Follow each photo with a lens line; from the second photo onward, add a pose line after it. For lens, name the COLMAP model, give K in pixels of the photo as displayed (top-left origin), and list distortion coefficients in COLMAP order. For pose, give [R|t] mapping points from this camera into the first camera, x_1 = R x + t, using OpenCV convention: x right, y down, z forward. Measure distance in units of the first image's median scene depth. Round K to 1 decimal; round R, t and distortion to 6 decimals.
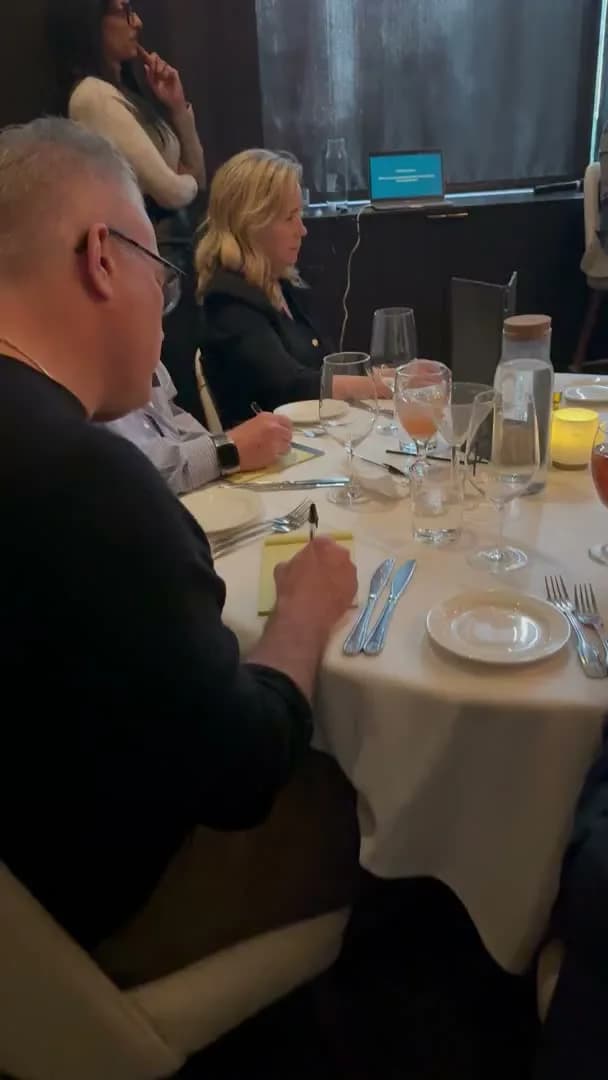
lens RADIAL K [[908.0, 0, 304.0], [0, 908.0, 540.0], [0, 0, 1]] dist [0.077818, -0.354243]
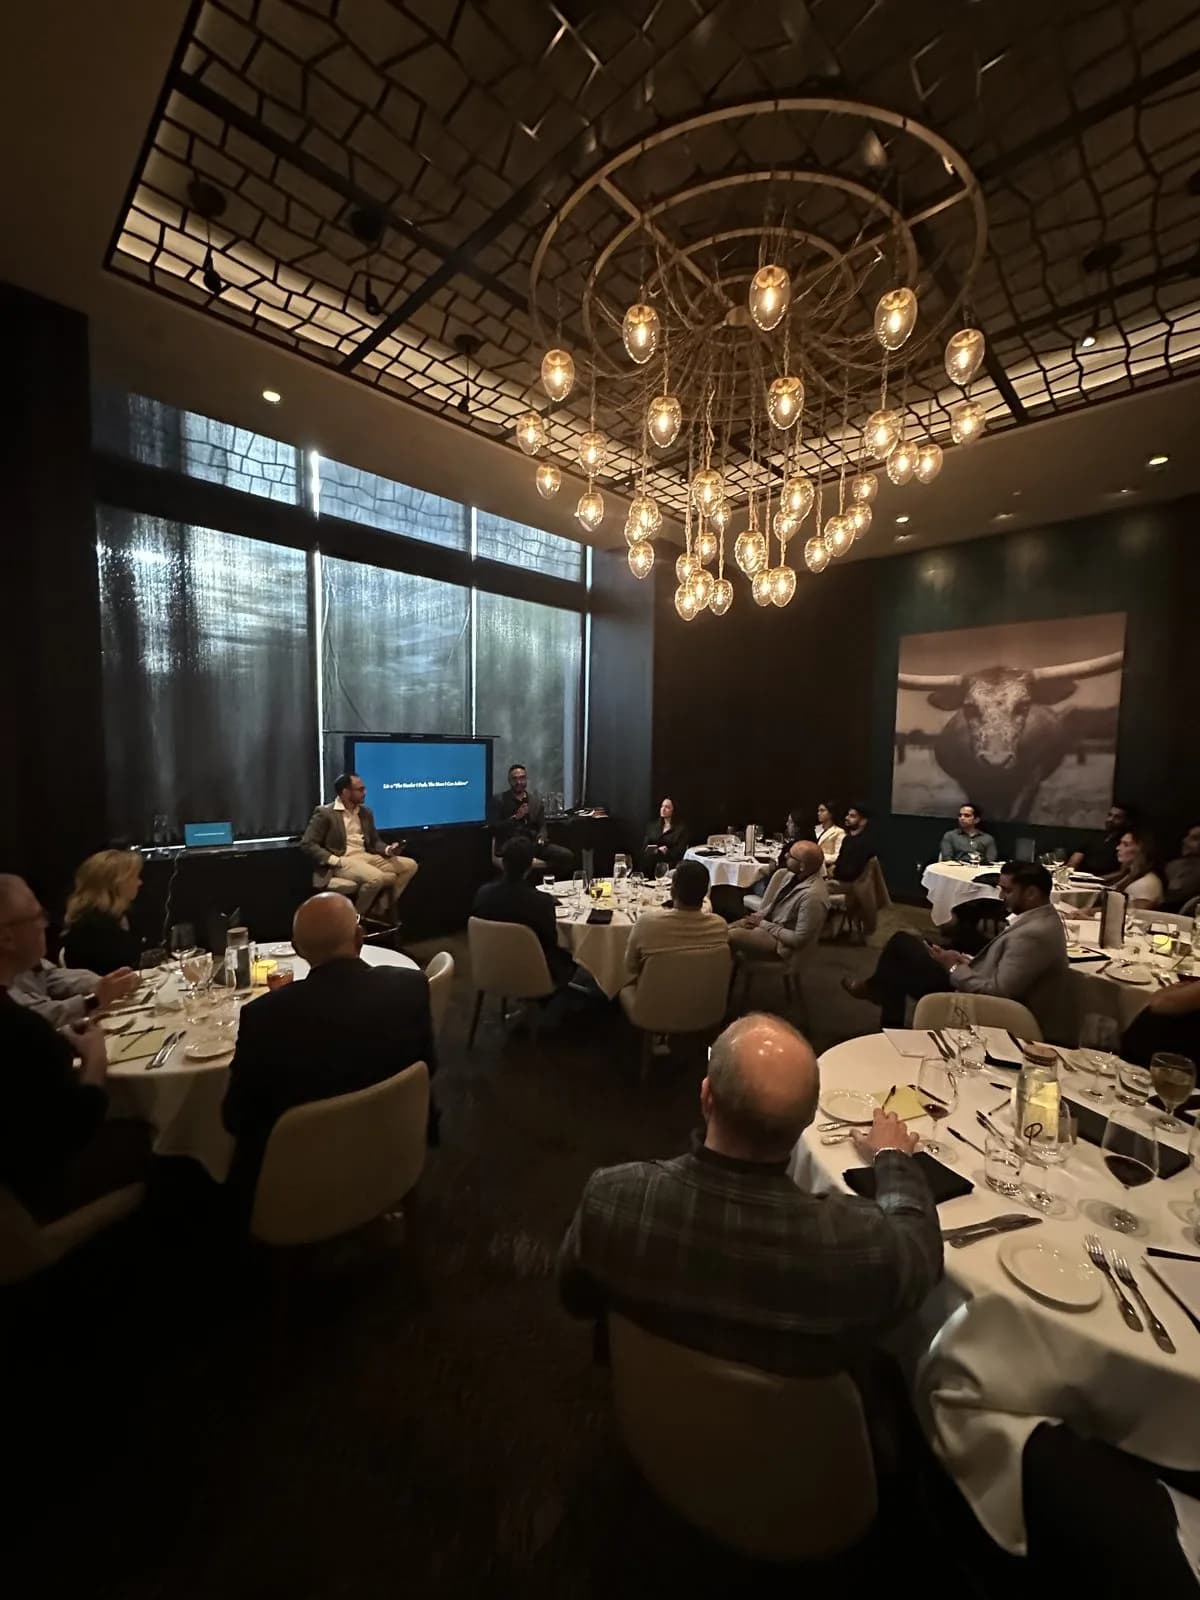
lens RADIAL K [[636.6, 0, 600.0], [0, 636.6, 800.0], [0, 0, 1]] dist [-0.002767, -0.000387]
pose [[0.810617, 0.025177, 0.585035, 0.006606], [0.186847, 0.935730, -0.299162, 0.101986], [-0.554967, 0.351817, 0.753814, -0.730699]]
